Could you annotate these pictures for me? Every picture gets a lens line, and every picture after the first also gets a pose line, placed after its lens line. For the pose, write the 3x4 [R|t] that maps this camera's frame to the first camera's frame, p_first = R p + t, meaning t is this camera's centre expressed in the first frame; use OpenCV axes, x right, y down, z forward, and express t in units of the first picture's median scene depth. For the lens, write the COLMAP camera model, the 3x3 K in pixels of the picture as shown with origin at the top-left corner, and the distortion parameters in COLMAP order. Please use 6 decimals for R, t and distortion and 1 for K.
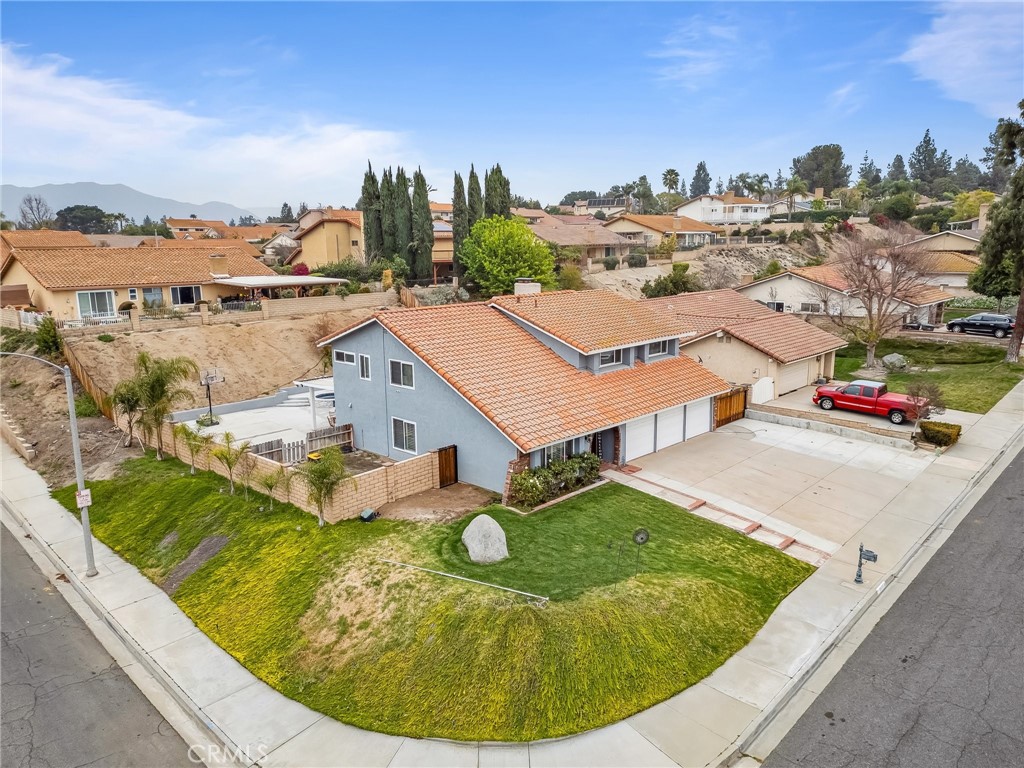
lens RADIAL K [[723.3, 0, 512.0], [0, 723.3, 384.0], [0, 0, 1]] dist [0.083176, -0.077954]
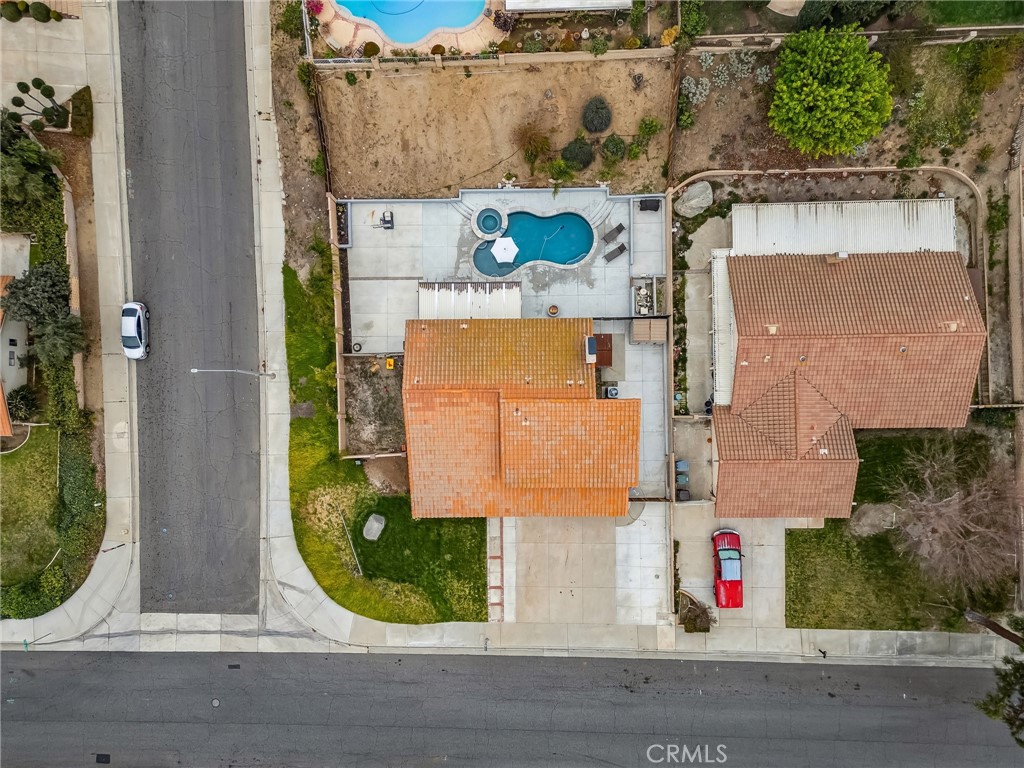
lens RADIAL K [[723.3, 0, 512.0], [0, 723.3, 384.0], [0, 0, 1]] dist [0.083176, -0.077954]
pose [[0.700964, 0.712750, -0.025212, 0.003206], [-0.131414, 0.163824, 0.977697, -1.665938], [0.700984, -0.682018, 0.208500, 0.872658]]
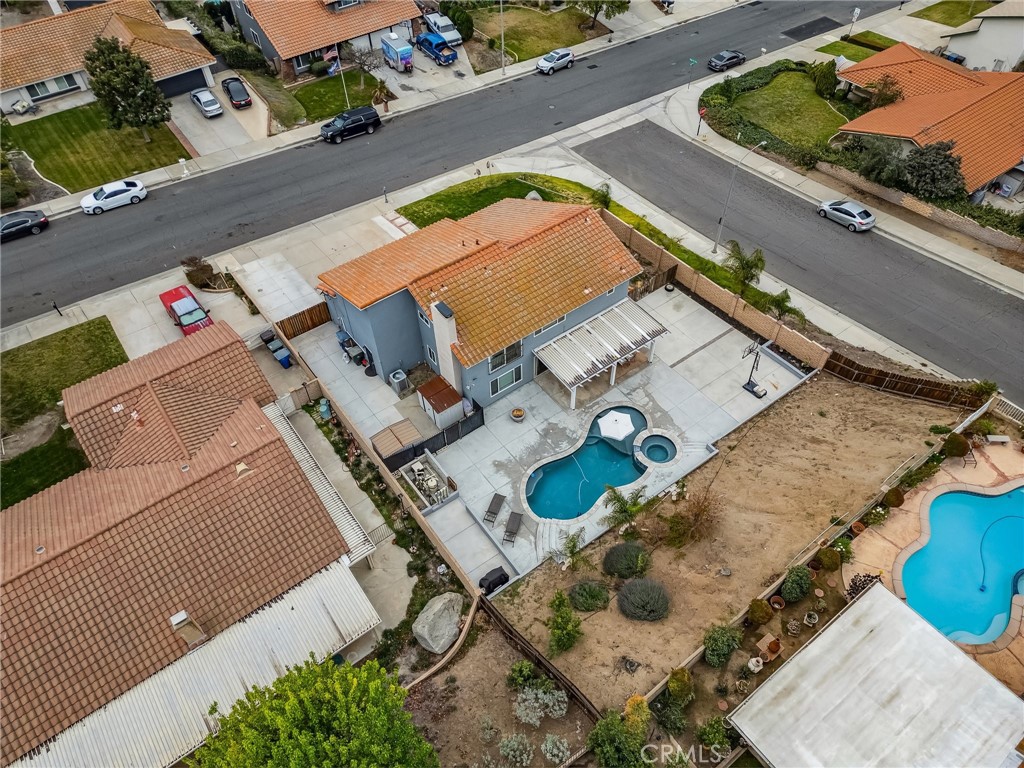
lens RADIAL K [[723.3, 0, 512.0], [0, 723.3, 384.0], [0, 0, 1]] dist [0.083176, -0.077954]
pose [[-0.985550, -0.106517, 0.131698, -0.264614], [0.063008, 0.491176, 0.868778, -1.202114], [-0.157227, 0.864523, -0.477367, 2.052374]]
